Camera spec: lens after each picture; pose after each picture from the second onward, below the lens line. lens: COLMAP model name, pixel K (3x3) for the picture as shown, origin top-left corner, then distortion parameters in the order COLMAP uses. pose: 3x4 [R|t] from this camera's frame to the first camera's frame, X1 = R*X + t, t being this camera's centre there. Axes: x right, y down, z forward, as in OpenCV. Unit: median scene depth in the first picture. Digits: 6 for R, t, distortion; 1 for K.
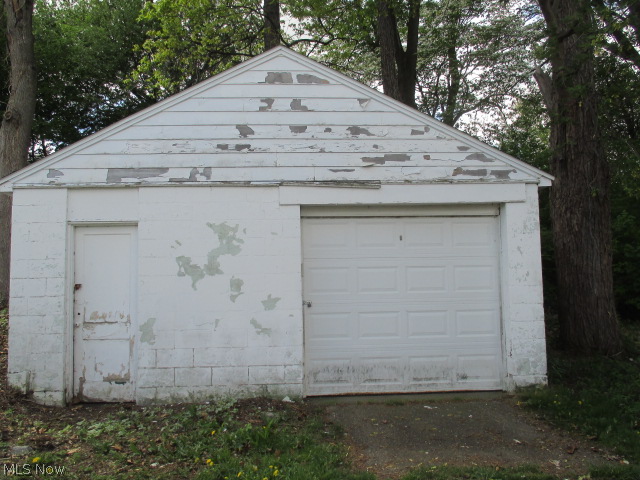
lens RADIAL K [[529.7, 0, 320.3], [0, 529.7, 240.0], [0, 0, 1]] dist [-0.007404, -0.021543]
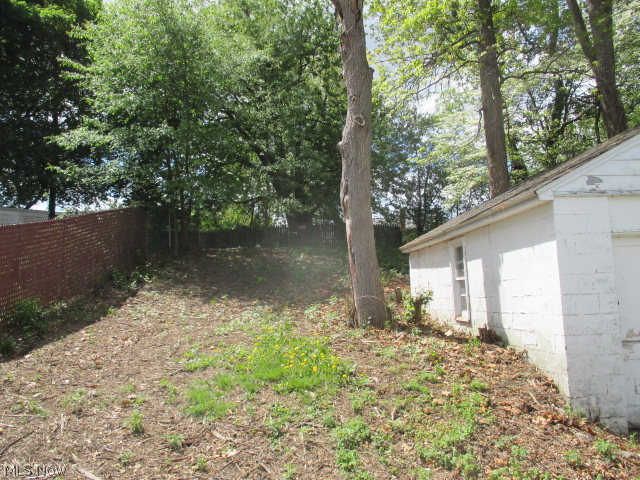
lens RADIAL K [[529.7, 0, 320.4], [0, 529.7, 239.8], [0, 0, 1]] dist [-0.007404, -0.021543]
pose [[0.999955, -0.009428, -0.000441, -0.990155], [0.009416, 0.999714, -0.021977, -0.005785], [0.000648, 0.021972, 0.999758, 0.076294]]
